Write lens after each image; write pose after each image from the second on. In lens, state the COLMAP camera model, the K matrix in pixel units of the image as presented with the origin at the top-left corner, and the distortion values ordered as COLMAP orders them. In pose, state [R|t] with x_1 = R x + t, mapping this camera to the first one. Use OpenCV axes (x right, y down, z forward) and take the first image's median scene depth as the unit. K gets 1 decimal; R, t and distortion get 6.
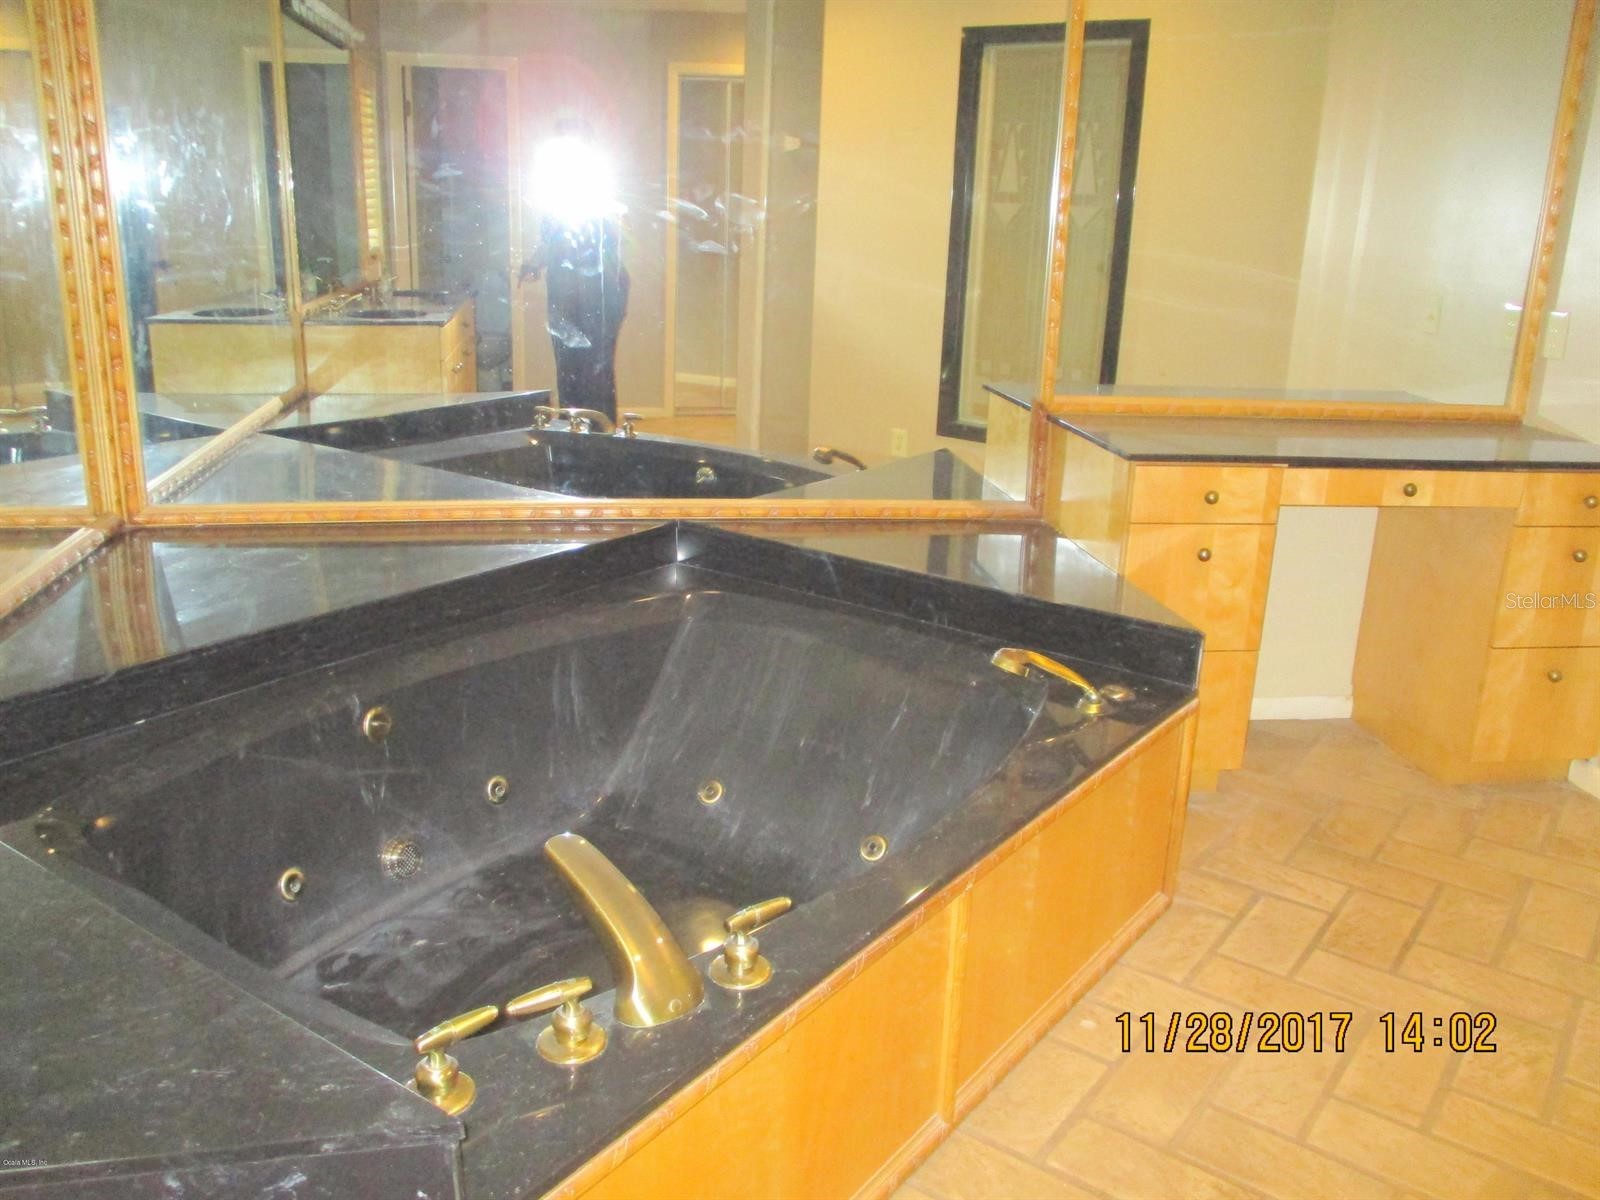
lens RADIAL K [[1341.8, 0, 800.0], [0, 1341.8, 600.0], [0, 0, 1]] dist [0.002297, -0.049143]
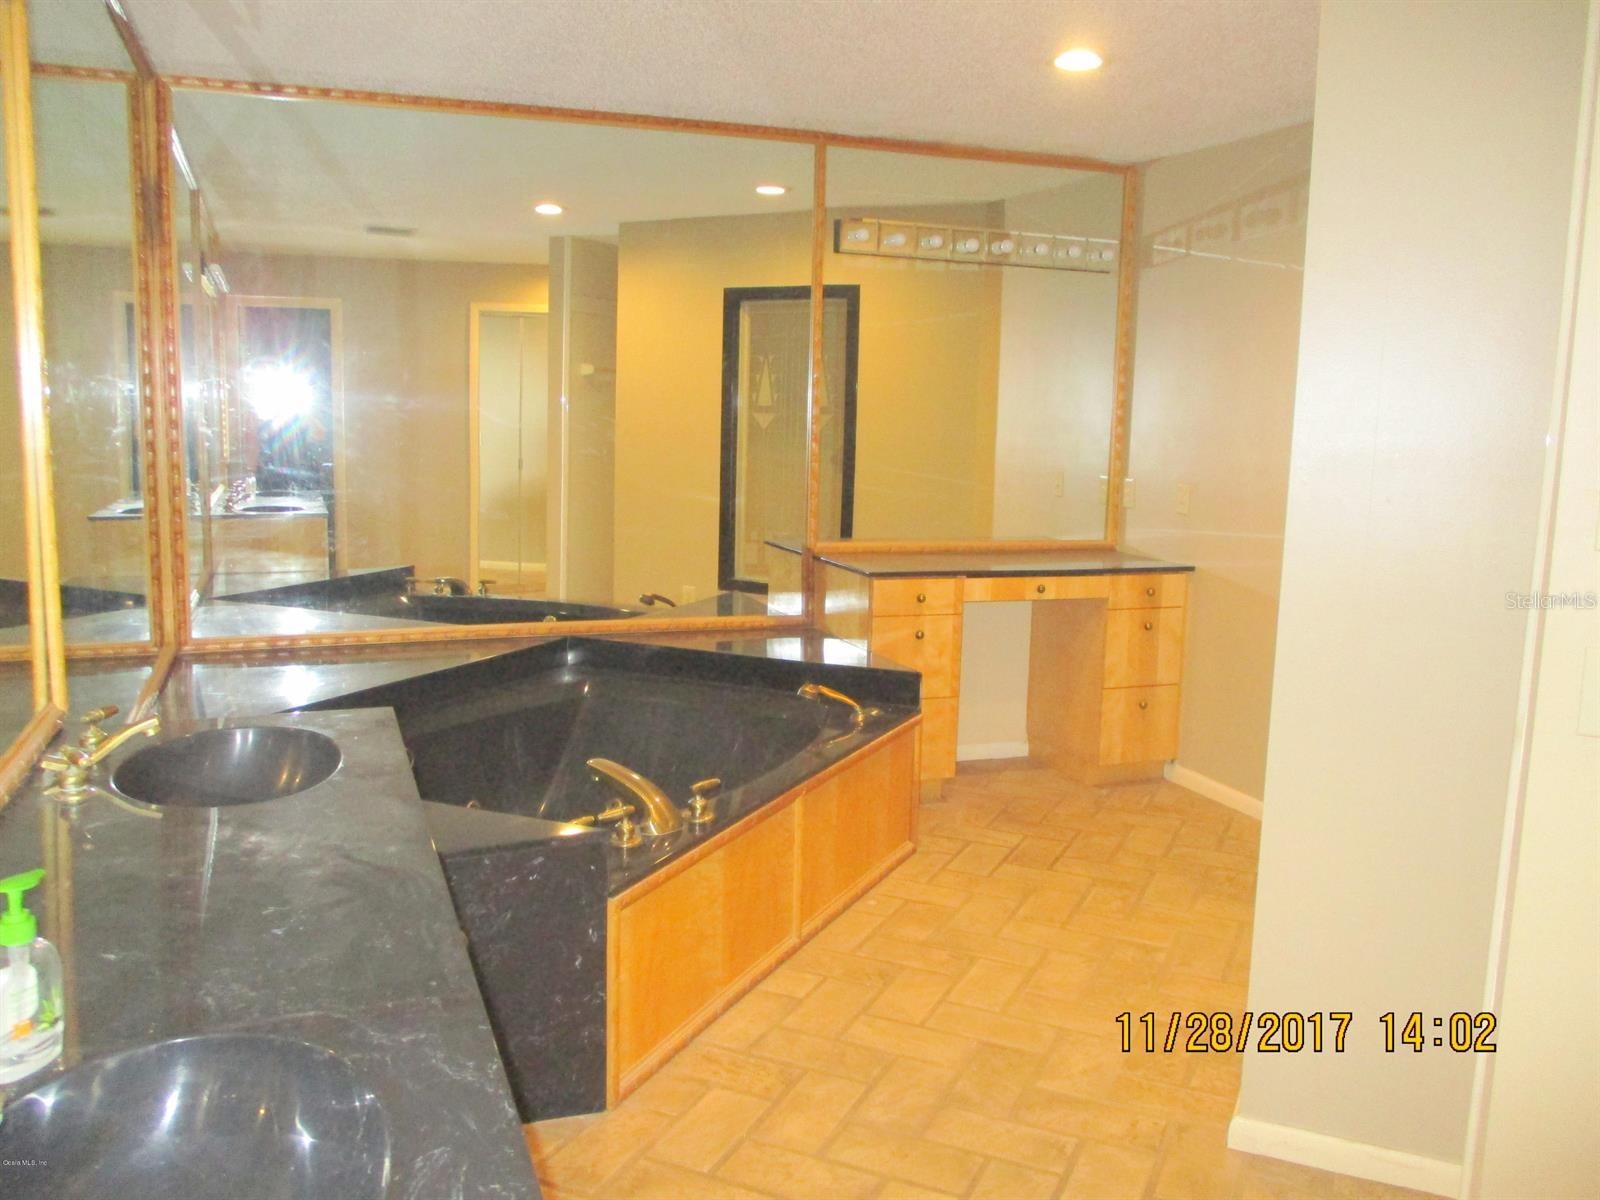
lens RADIAL K [[1341.8, 0, 800.0], [0, 1341.8, 600.0], [0, 0, 1]] dist [0.002297, -0.049143]
pose [[0.980216, -0.042467, 0.193323, -0.135487], [0.069210, 0.988595, -0.133756, 0.123741], [-0.185438, 0.144490, 0.971975, -0.496713]]
